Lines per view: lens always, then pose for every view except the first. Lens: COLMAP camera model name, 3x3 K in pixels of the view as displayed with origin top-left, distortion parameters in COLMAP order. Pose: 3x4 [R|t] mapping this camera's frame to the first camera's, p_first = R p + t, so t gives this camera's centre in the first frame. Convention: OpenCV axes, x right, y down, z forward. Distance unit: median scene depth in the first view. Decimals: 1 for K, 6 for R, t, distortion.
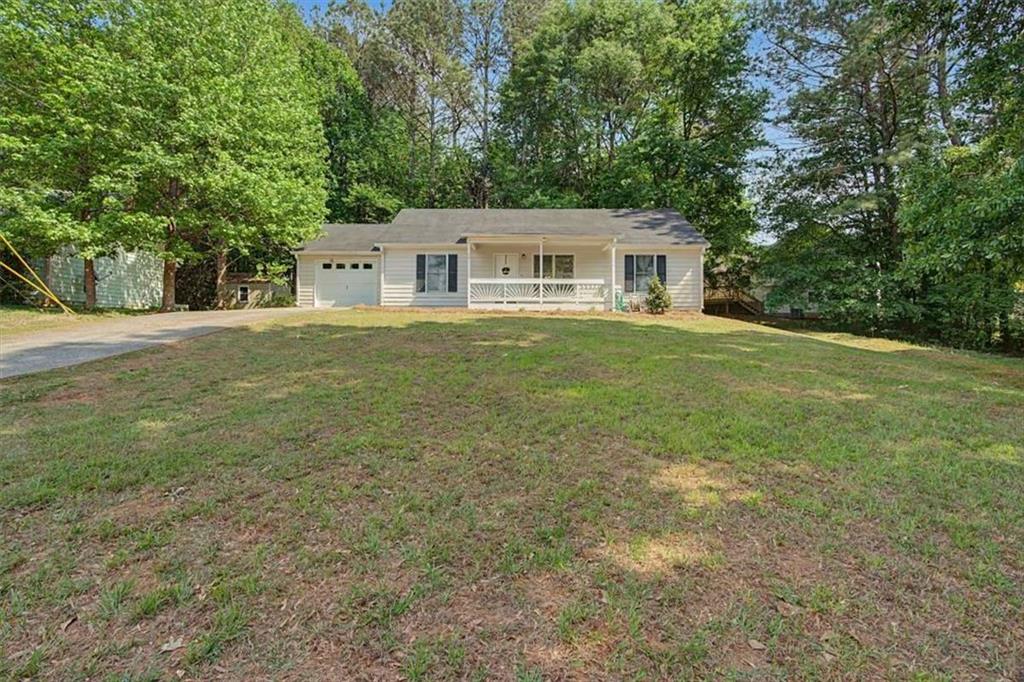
lens RADIAL K [[474.2, 0, 513.3], [0, 474.2, 320.1], [0, 0, 1]] dist [-0.001499, 0.000565]
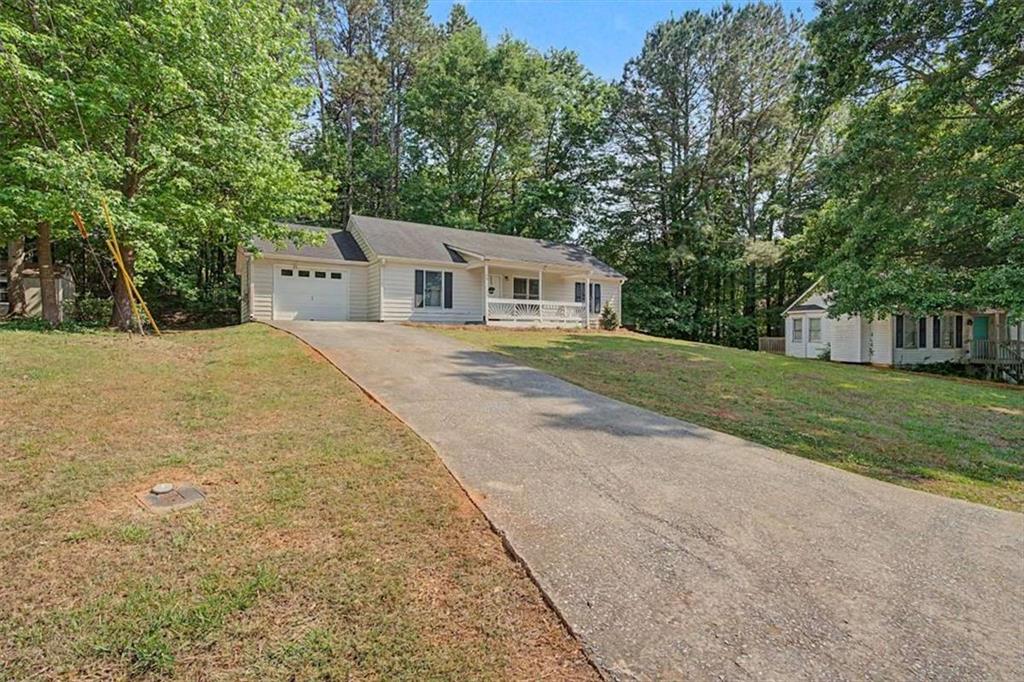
lens RADIAL K [[498.8, 0, 512.0], [0, 498.8, 341.0], [0, 0, 1]] dist [-0.002871, 0.000003]
pose [[0.829306, -0.004289, 0.558778, -0.621631], [-0.004833, 0.999878, 0.014847, -0.004753], [-0.558774, -0.015014, 0.829184, 0.017112]]
